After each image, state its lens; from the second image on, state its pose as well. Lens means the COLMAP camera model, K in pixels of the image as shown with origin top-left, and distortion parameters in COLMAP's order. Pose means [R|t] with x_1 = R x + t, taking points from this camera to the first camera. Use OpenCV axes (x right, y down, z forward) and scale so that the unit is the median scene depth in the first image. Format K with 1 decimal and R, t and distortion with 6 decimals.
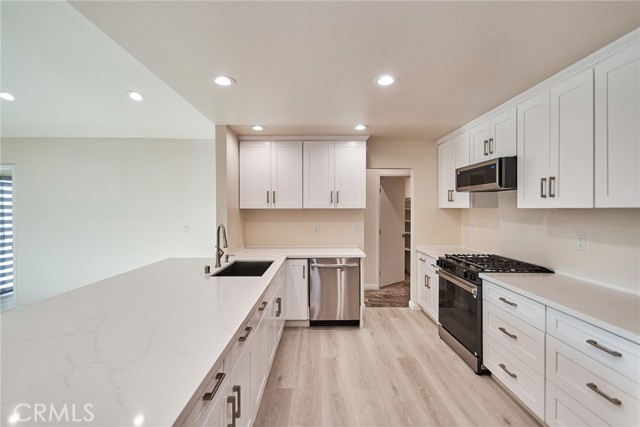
lens RADIAL K [[284.1, 0, 318.8], [0, 284.1, 217.5], [0, 0, 1]] dist [0.002196, -0.000295]
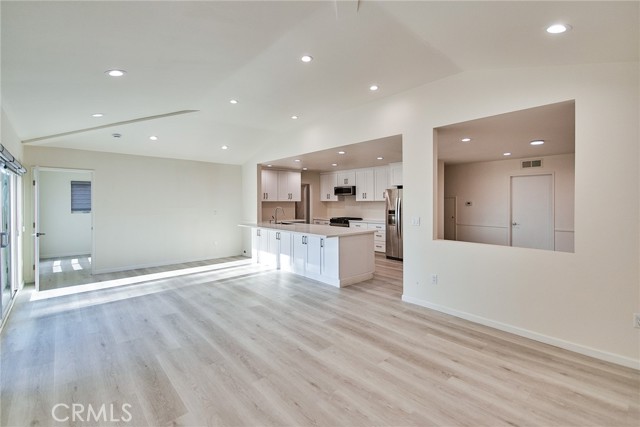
lens RADIAL K [[290.1, 0, 321.4], [0, 290.1, 206.0], [0, 0, 1]] dist [0.000941, -0.000847]
pose [[0.746003, -0.011725, 0.665839, -1.780004], [0.023462, 0.999687, -0.008682, 0.044207], [-0.665529, 0.022098, 0.746045, -1.224022]]
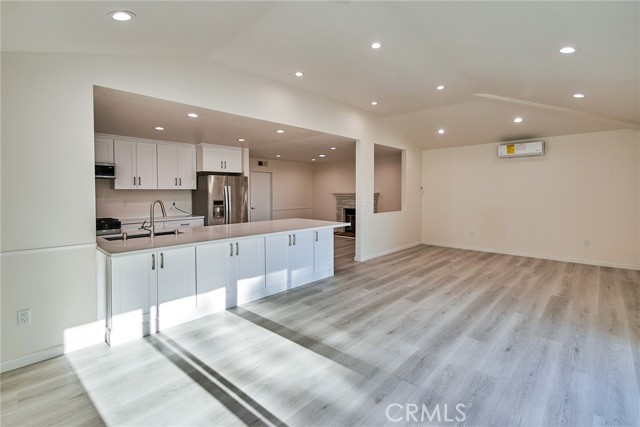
lens RADIAL K [[304.4, 0, 322.0], [0, 304.4, 195.8], [0, 0, 1]] dist [0.002425, -0.000777]
pose [[-0.736820, -0.009477, 0.676023, -1.728069], [0.022630, 0.998996, 0.038670, -0.032263], [-0.675710, 0.043791, -0.735865, 1.454388]]
